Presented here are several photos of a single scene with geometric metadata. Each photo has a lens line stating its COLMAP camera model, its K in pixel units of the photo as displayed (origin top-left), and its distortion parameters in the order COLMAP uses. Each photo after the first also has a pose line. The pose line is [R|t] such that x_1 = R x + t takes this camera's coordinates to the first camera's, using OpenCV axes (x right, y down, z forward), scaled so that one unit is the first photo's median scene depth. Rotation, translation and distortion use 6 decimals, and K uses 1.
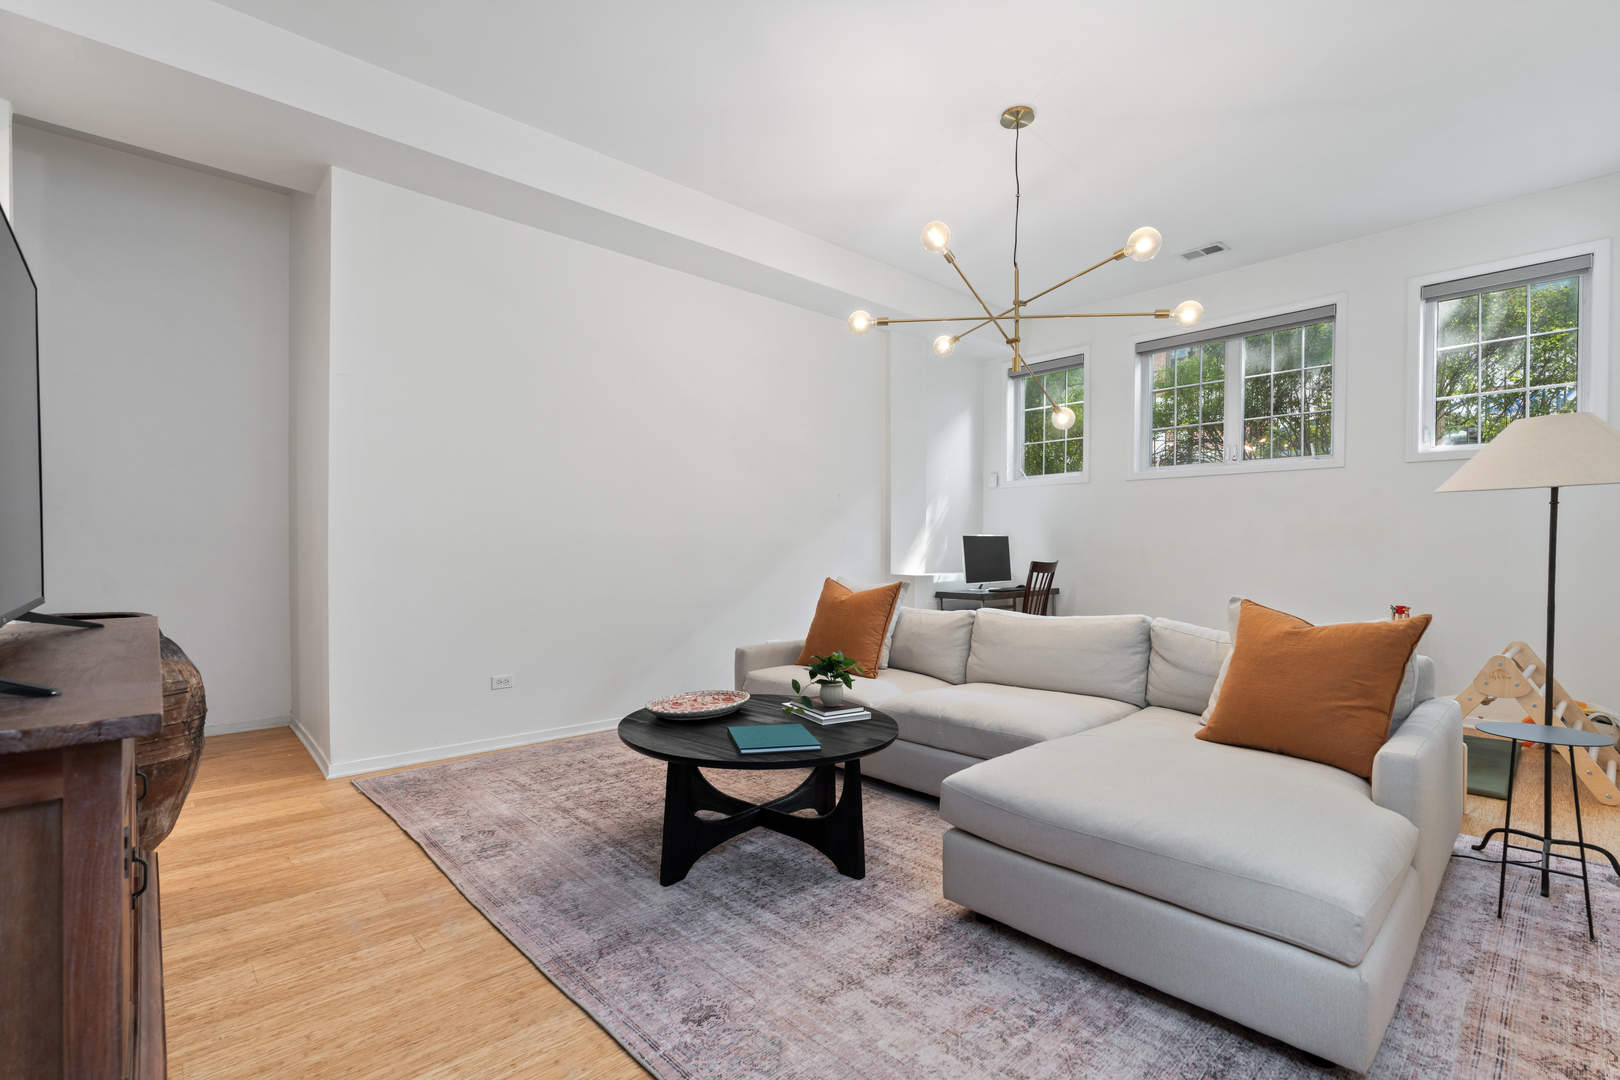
lens RADIAL K [[732.1, 0, 807.9], [0, 732.1, 557.7], [0, 0, 1]] dist [-0.003894, 0.000329]
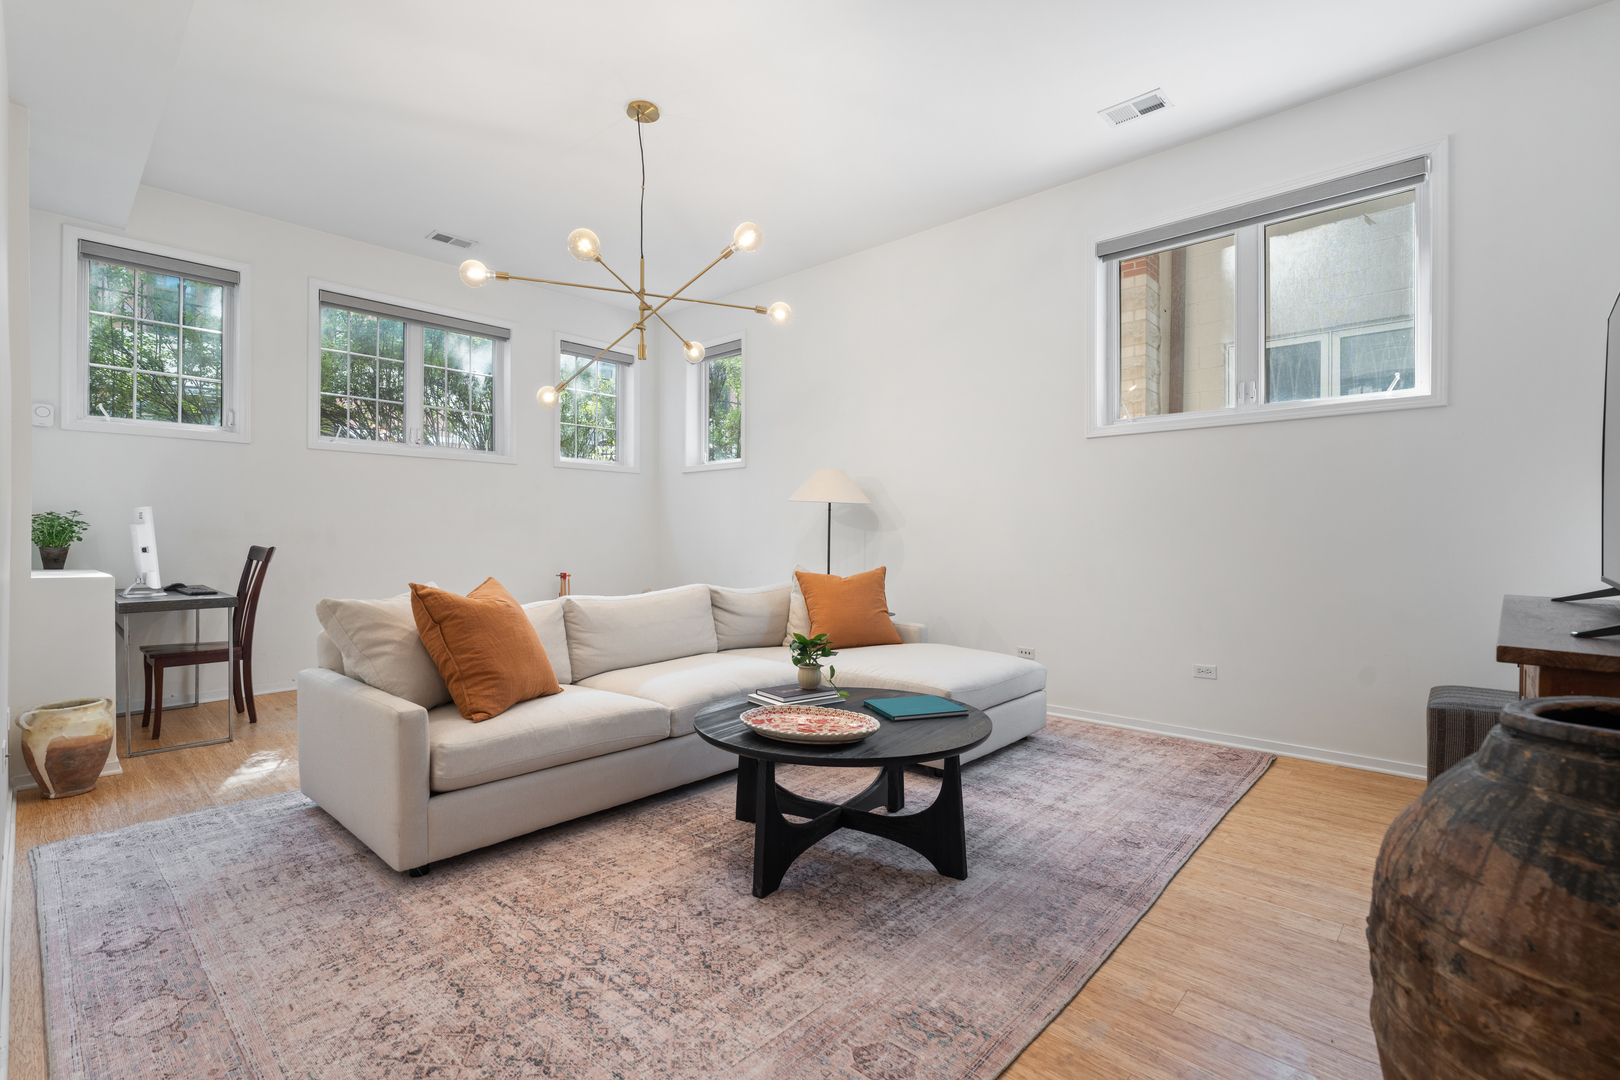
lens RADIAL K [[732.1, 0, 807.1], [0, 732.1, 531.6], [0, 0, 1]] dist [-0.003894, 0.000329]
pose [[-0.073706, -0.001211, 0.997279, -0.968718], [0.006843, 0.999975, 0.001720, -0.015424], [-0.997257, 0.006951, -0.073696, 1.071747]]
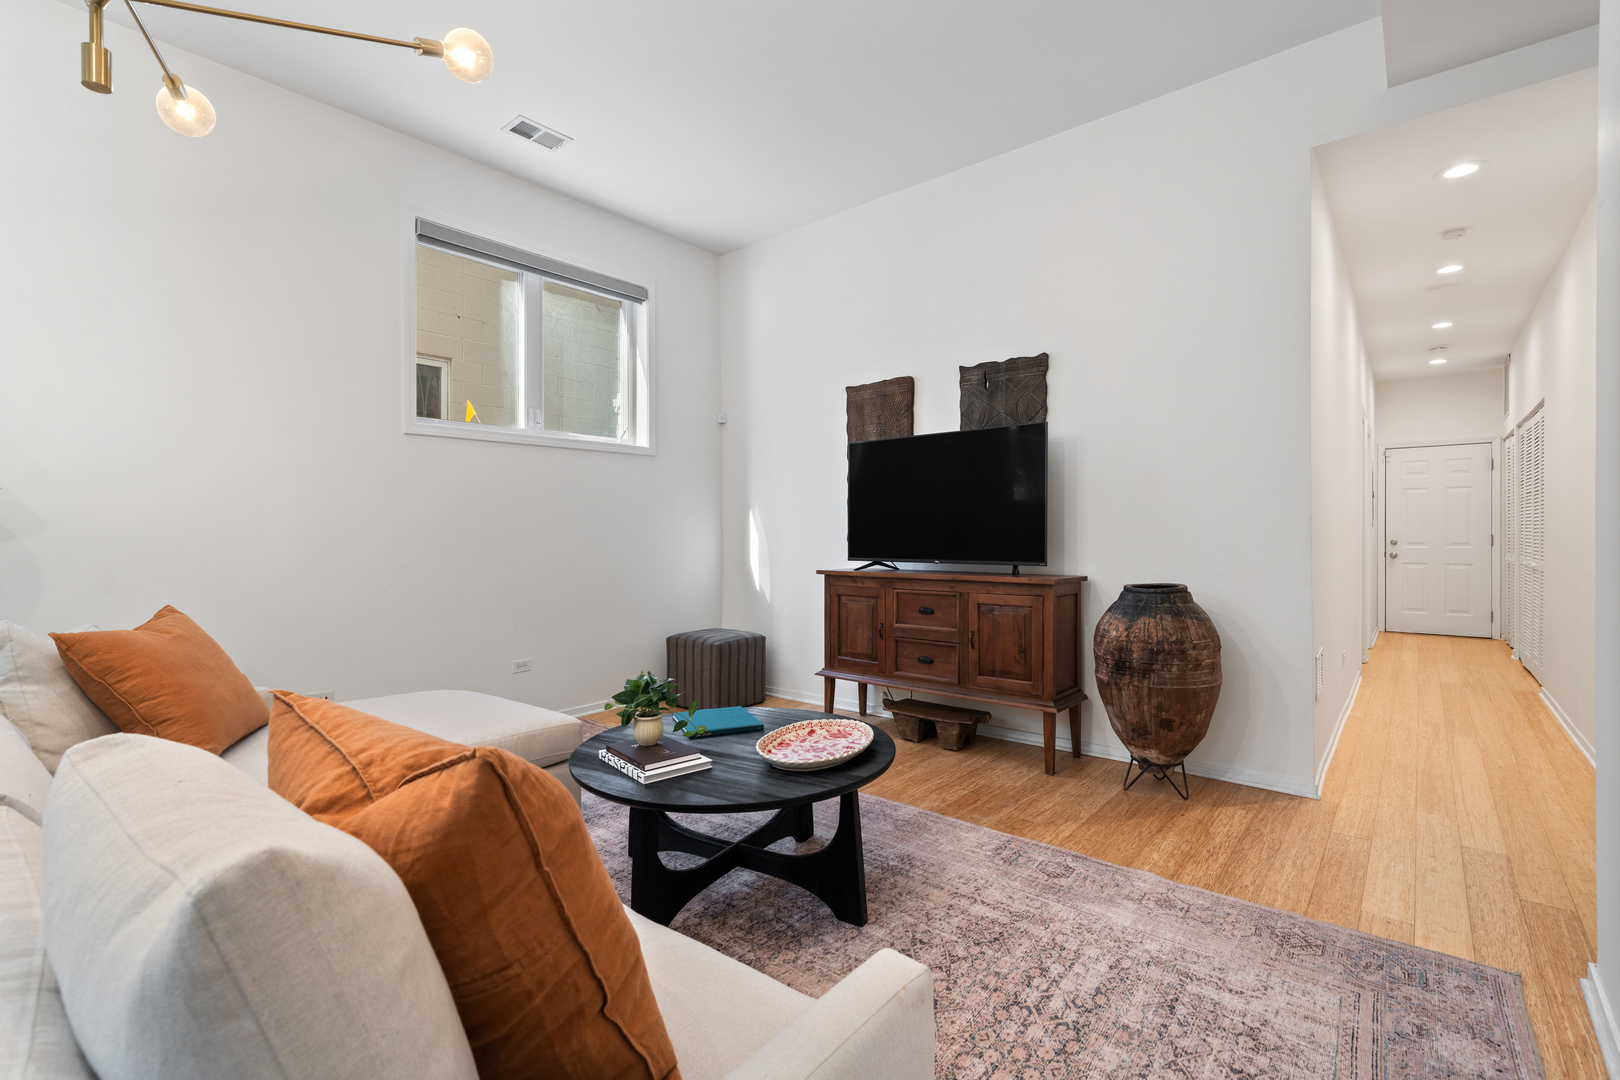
lens RADIAL K [[732.1, 0, 806.3], [0, 732.1, 531.1], [0, 0, 1]] dist [-0.003894, 0.000329]
pose [[-0.992252, -0.001527, -0.124230, -0.038424], [-0.002385, 0.999974, 0.006755, -0.035205], [0.124217, 0.006999, -0.992230, 1.803941]]
